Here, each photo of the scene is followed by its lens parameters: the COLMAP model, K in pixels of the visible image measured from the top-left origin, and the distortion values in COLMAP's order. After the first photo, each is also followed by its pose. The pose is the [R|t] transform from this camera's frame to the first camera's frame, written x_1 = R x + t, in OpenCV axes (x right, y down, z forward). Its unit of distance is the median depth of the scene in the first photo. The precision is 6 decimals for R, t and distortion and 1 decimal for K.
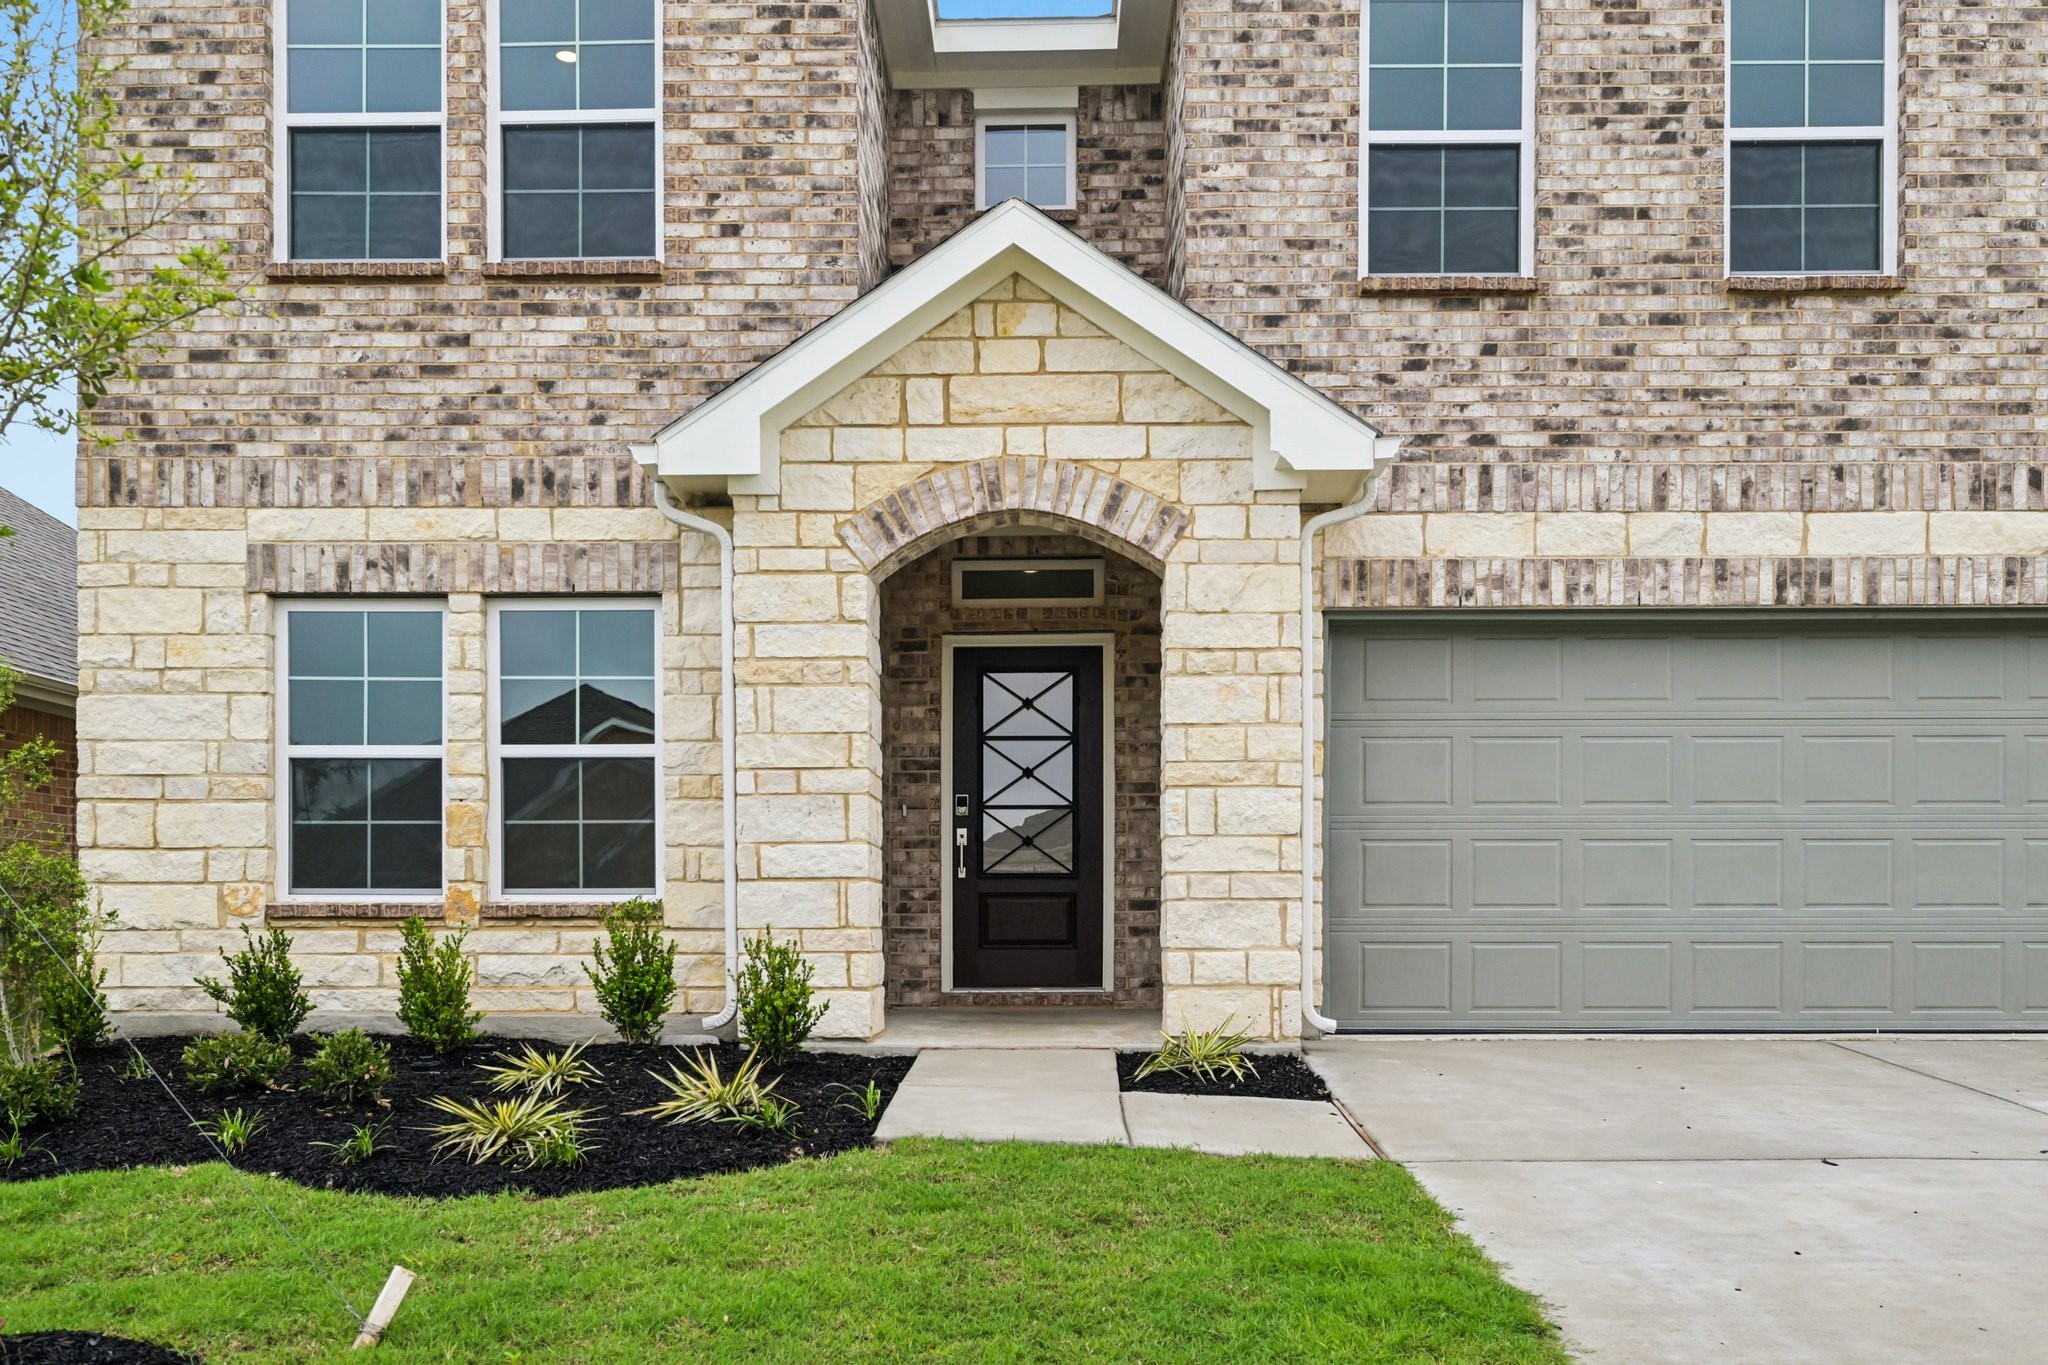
lens RADIAL K [[1811.5, 0, 1060.0], [0, 1811.5, 967.4], [0, 0, 1]] dist [-0.005227, 0.003179]
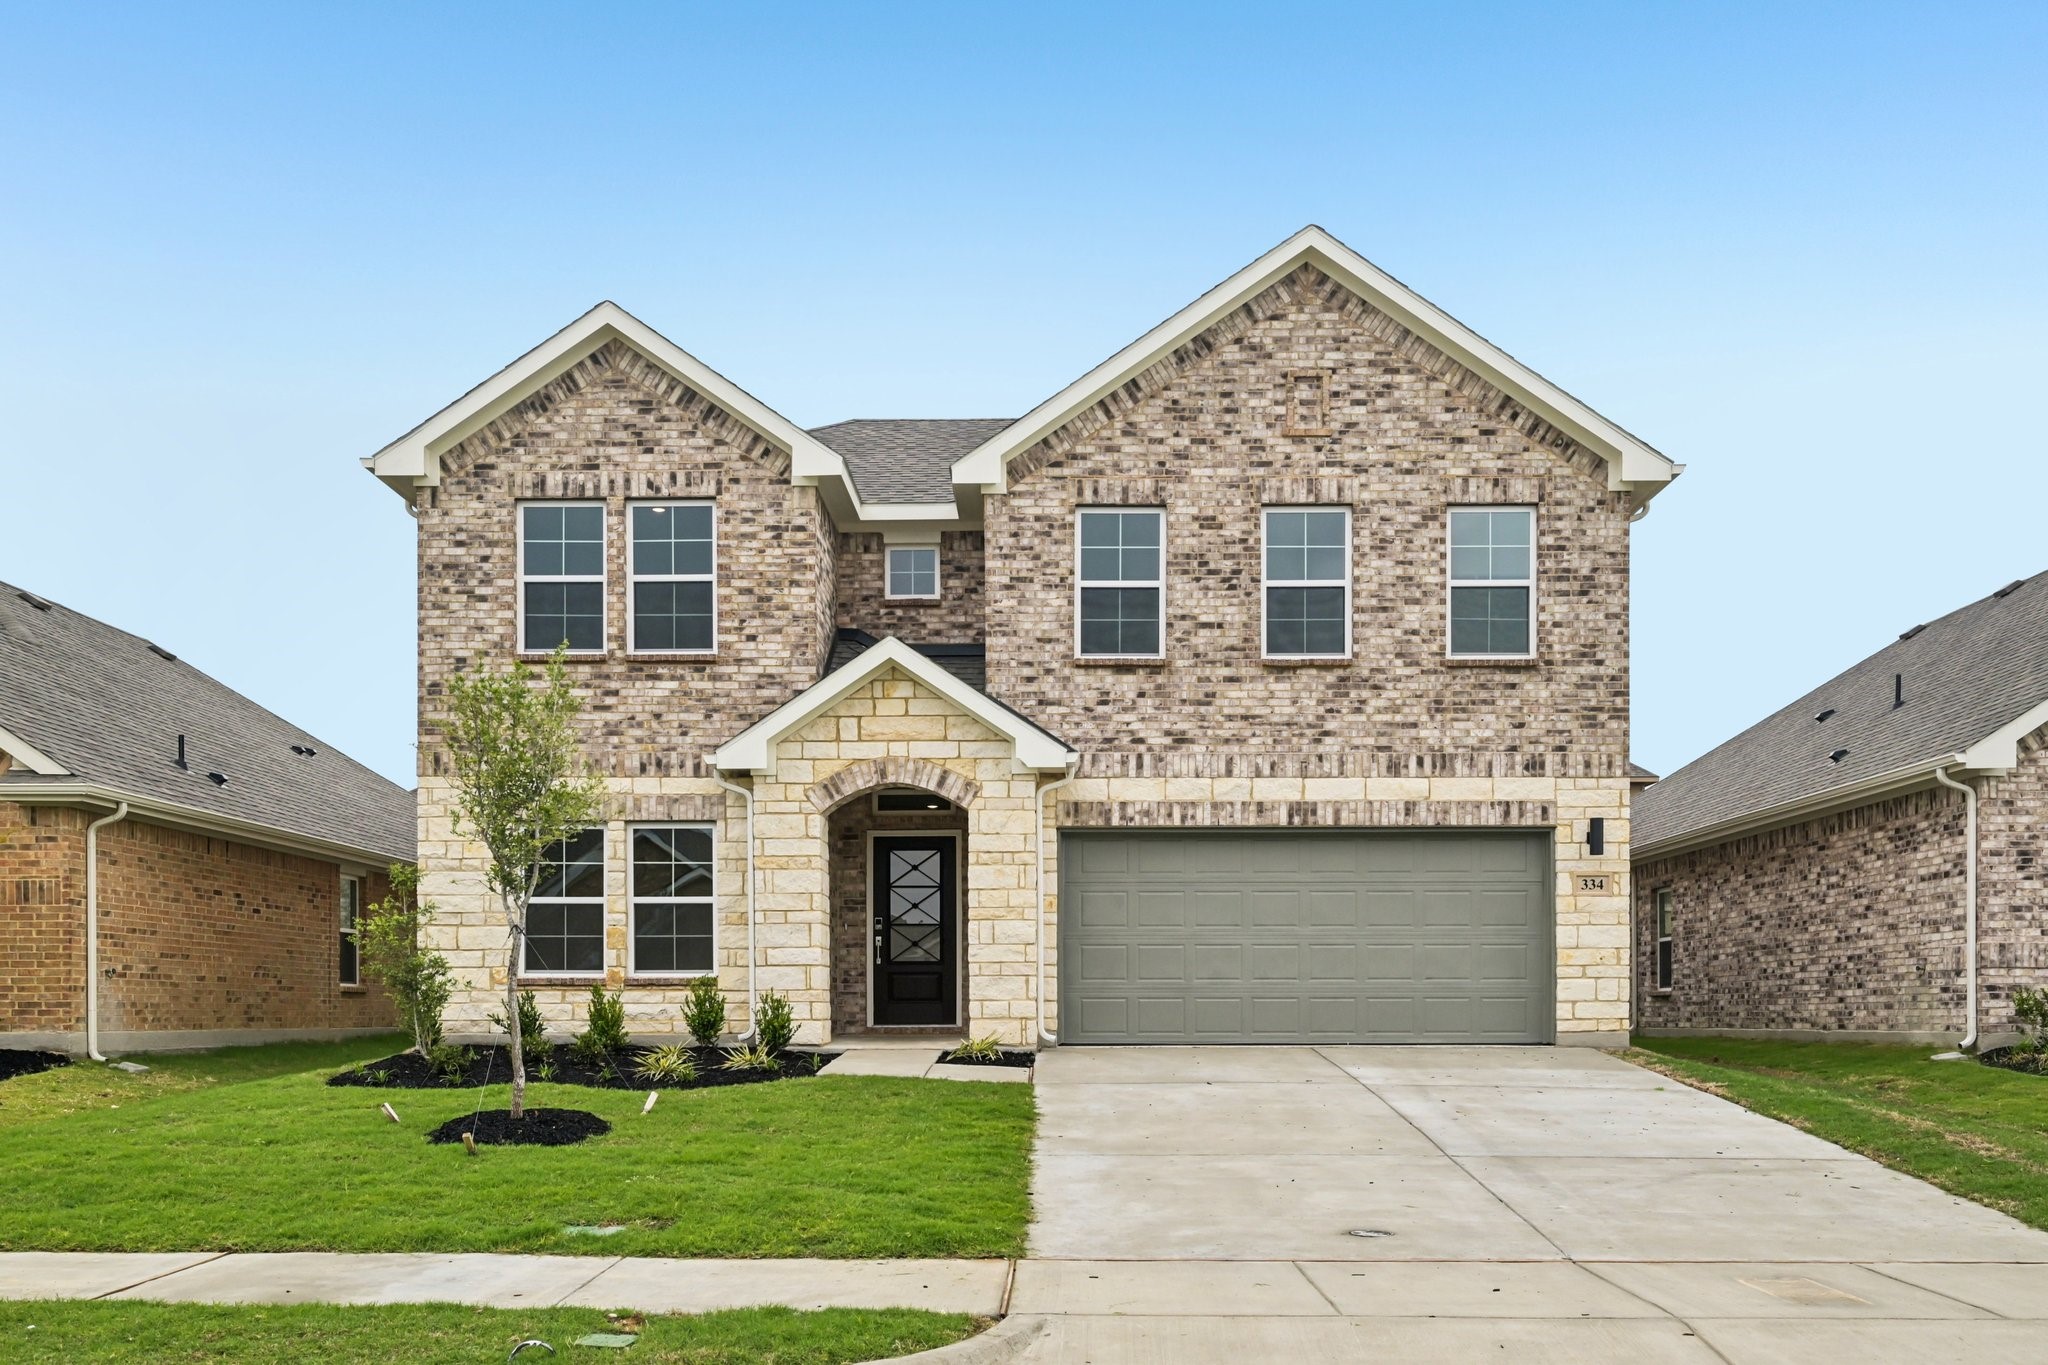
lens RADIAL K [[1643.8, 0, 1093.7], [0, 1643.8, 1035.6], [0, 0, 1]] dist [-0.003119, 0.001222]
pose [[0.999407, -0.001461, 0.034405, 0.129950], [0.001522, 0.999997, -0.001735, 0.031637], [-0.034403, 0.001786, 0.999406, -0.809694]]
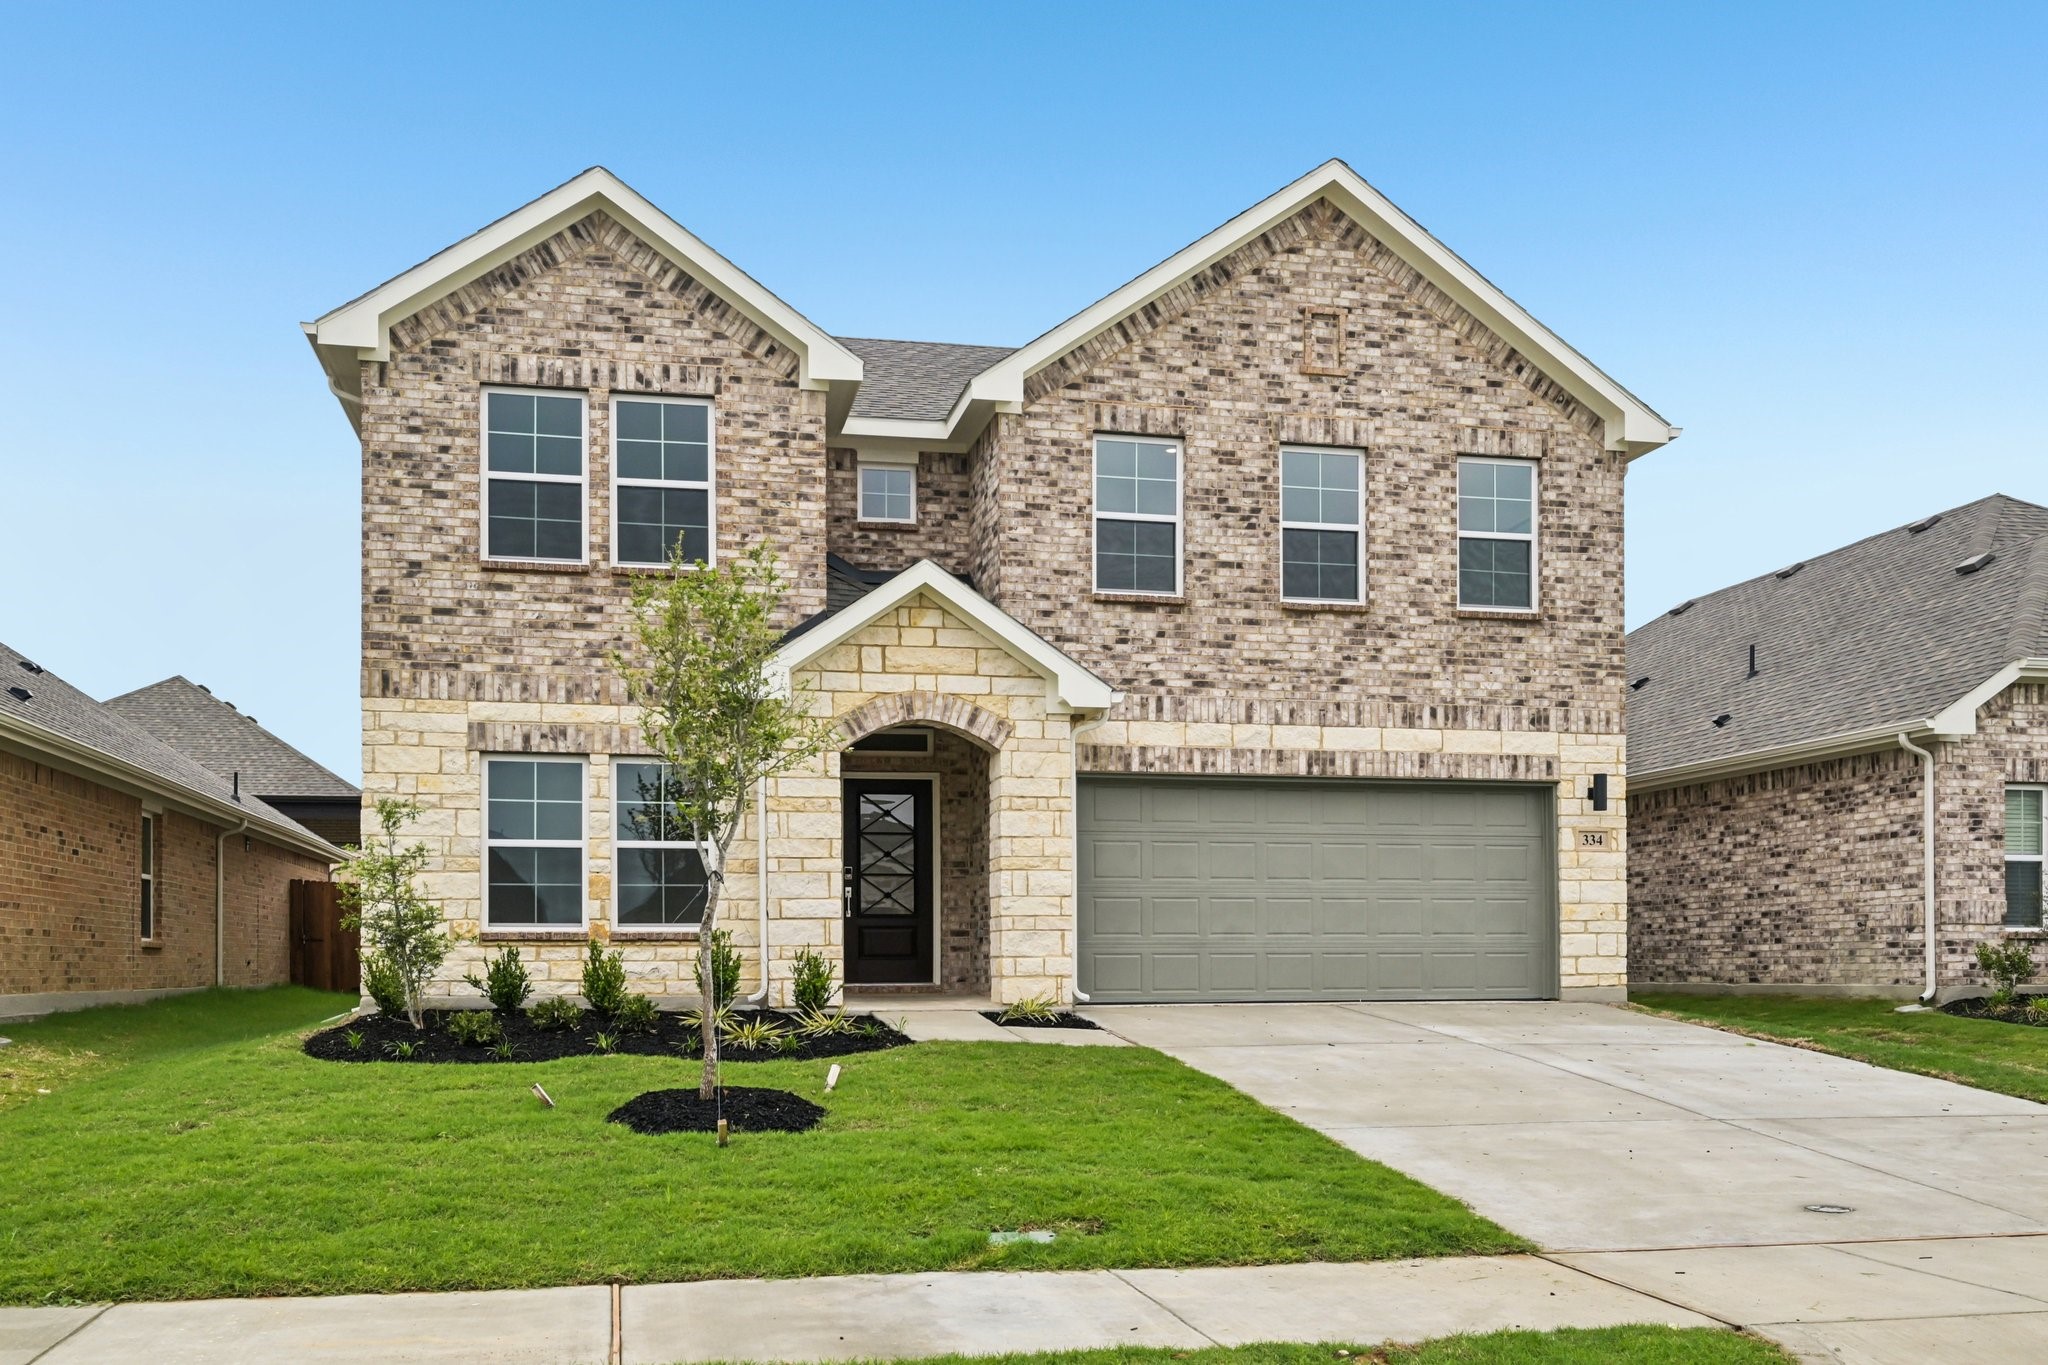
lens RADIAL K [[1643.8, 0, 1079.3], [0, 1643.8, 967.1], [0, 0, 1]] dist [-0.003119, 0.001222]
pose [[0.972039, -0.004171, 0.234784, -0.252653], [0.007705, 0.999870, -0.014137, 0.024173], [-0.234695, 0.015551, 0.971945, -0.641705]]
